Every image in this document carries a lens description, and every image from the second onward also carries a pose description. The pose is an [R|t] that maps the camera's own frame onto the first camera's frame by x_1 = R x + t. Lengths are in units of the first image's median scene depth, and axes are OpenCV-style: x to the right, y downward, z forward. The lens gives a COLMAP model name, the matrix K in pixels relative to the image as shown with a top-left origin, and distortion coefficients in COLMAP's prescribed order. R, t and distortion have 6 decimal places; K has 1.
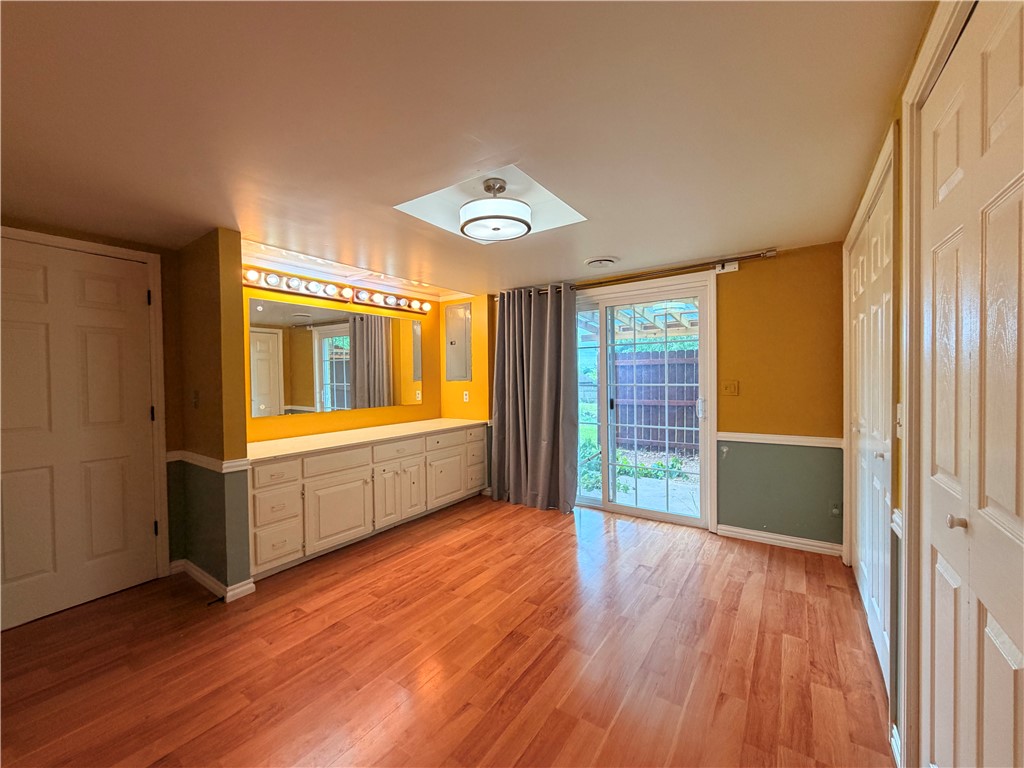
lens RADIAL K [[411.6, 0, 510.5], [0, 411.6, 384.6], [0, 0, 1]] dist [0.001060, -0.000019]
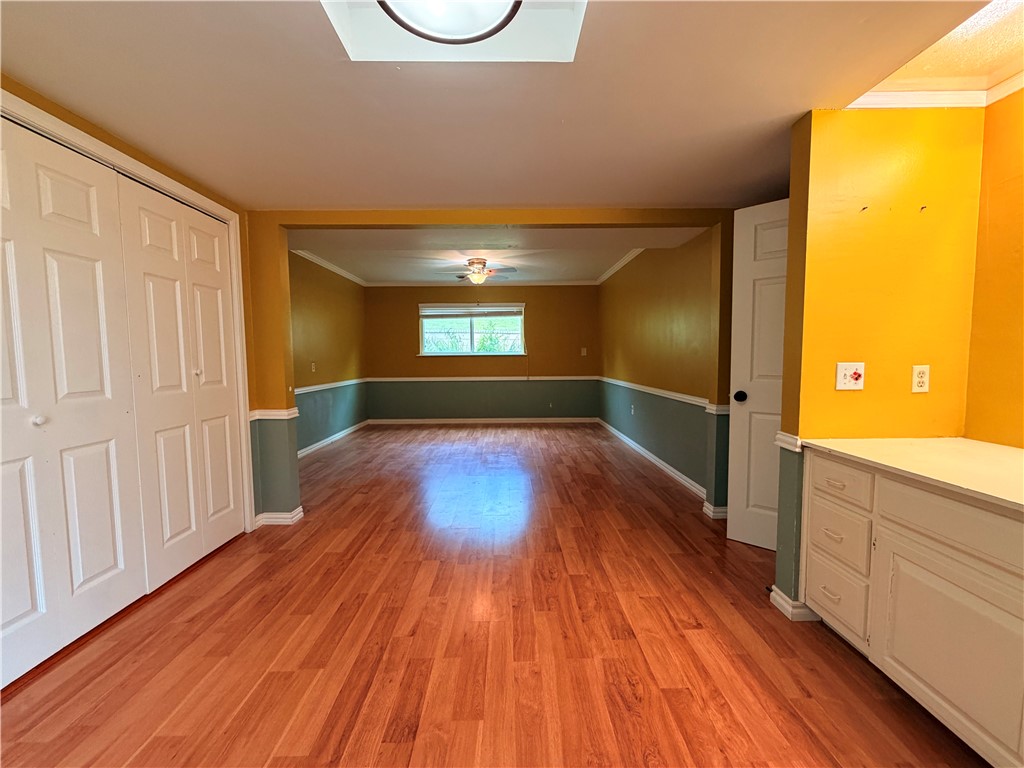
lens RADIAL K [[411.6, 0, 509.3], [0, 411.6, 381.1], [0, 0, 1]] dist [0.001060, -0.000019]
pose [[-0.818362, 0.055844, -0.571983, 0.221401], [0.004831, 0.995901, 0.090320, 0.021803], [0.574683, 0.071151, -0.815277, 1.643958]]
